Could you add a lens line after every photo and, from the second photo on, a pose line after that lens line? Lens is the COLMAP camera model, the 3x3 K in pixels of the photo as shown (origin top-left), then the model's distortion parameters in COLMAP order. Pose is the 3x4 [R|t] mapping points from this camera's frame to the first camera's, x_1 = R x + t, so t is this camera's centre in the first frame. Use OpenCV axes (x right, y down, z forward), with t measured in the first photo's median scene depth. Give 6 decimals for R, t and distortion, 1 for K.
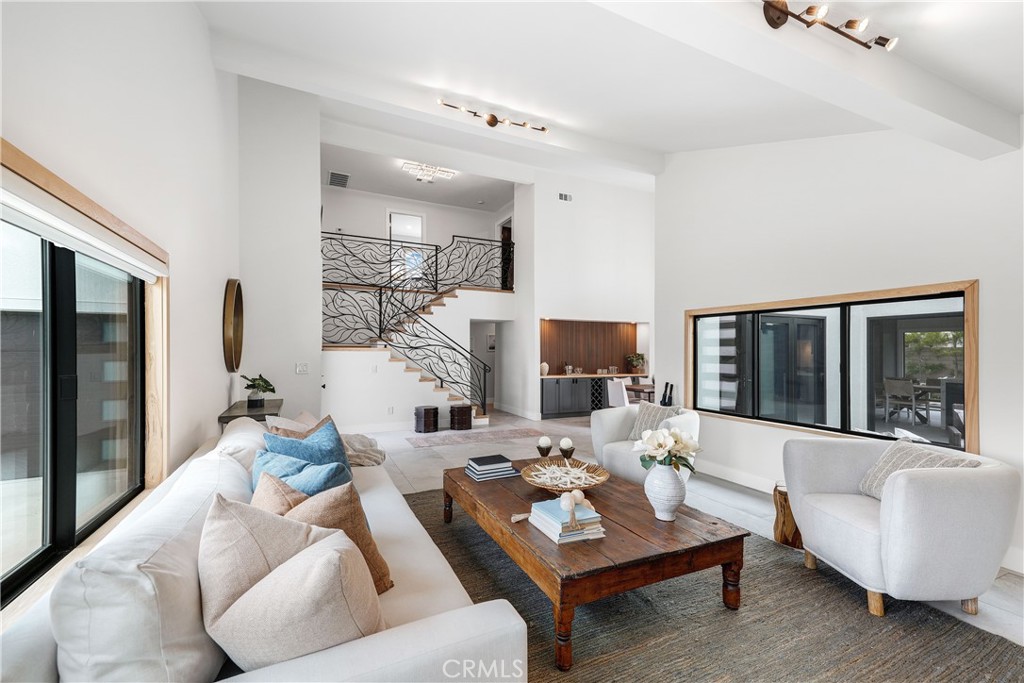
lens RADIAL K [[435.6, 0, 512.2], [0, 435.6, 345.7], [0, 0, 1]] dist [0.030454, -0.000101]
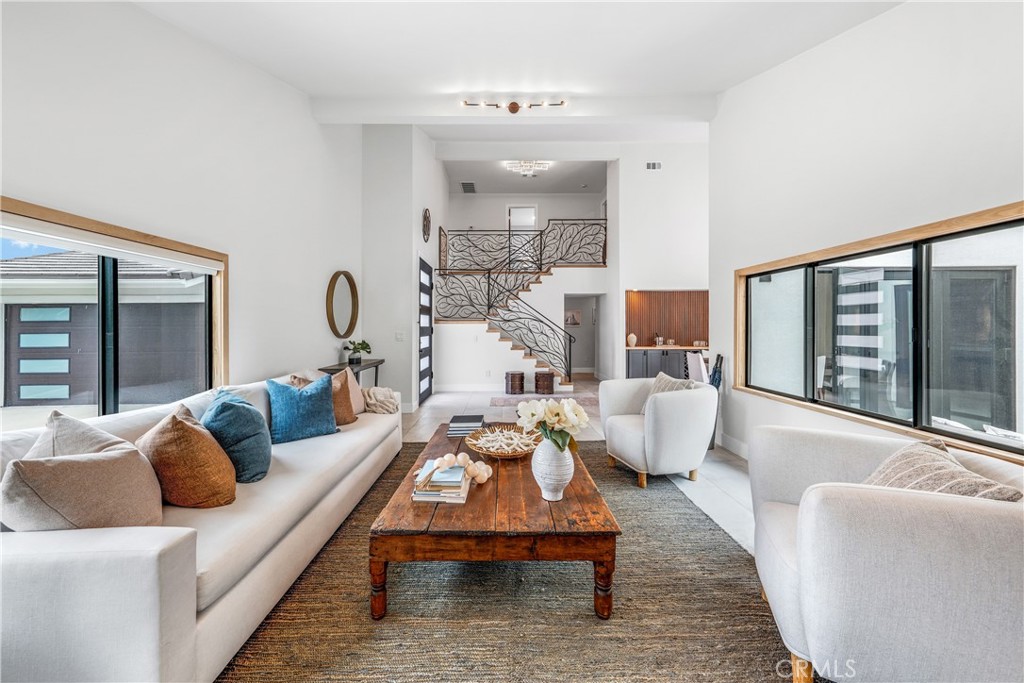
lens RADIAL K [[380.6, 0, 502.1], [0, 380.6, 322.6], [0, 0, 1]] dist [0.003649, 0.000386]
pose [[0.897993, -0.011173, -0.439867, 0.200722], [0.011624, 0.999931, -0.001669, 0.011285], [0.439855, -0.003615, 0.898061, 0.084436]]
